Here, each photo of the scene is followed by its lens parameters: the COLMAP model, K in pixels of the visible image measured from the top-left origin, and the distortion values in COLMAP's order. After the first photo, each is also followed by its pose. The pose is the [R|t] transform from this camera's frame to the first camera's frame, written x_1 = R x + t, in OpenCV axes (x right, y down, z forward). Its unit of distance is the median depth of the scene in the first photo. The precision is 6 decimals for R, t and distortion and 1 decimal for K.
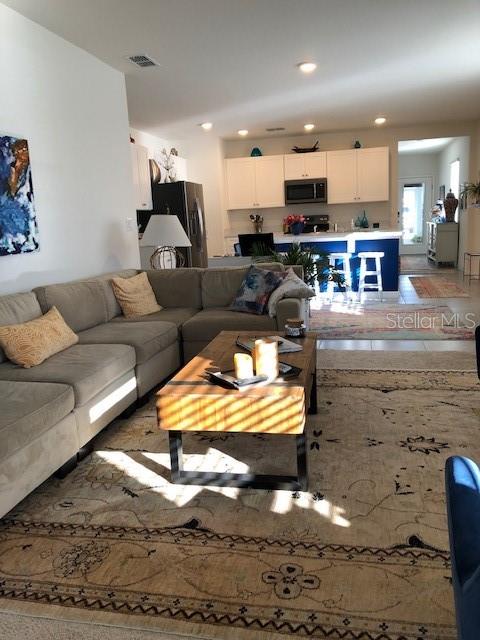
lens RADIAL K [[519.6, 0, 240.0], [0, 519.6, 320.0], [0, 0, 1]] dist [-0.002165, -0.003553]
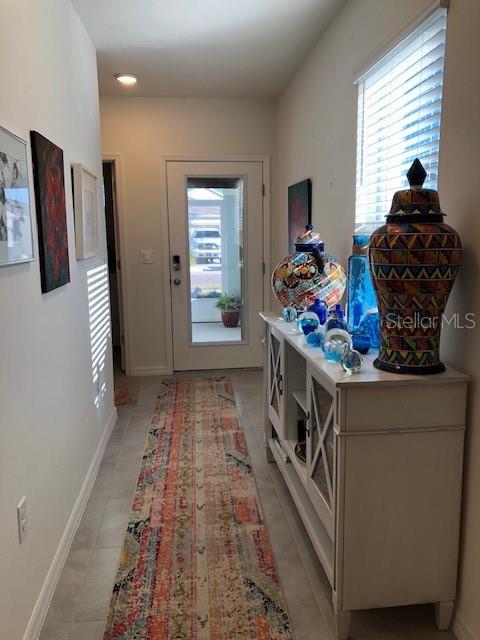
lens RADIAL K [[519.6, 0, 240.0], [0, 519.6, 320.0], [0, 0, 1]] dist [-0.002165, -0.003553]
pose [[0.943634, -0.020824, 0.330336, 0.290844], [0.028773, 0.999402, -0.019190, -0.195089], [-0.329738, 0.027613, 0.943668, 0.831161]]
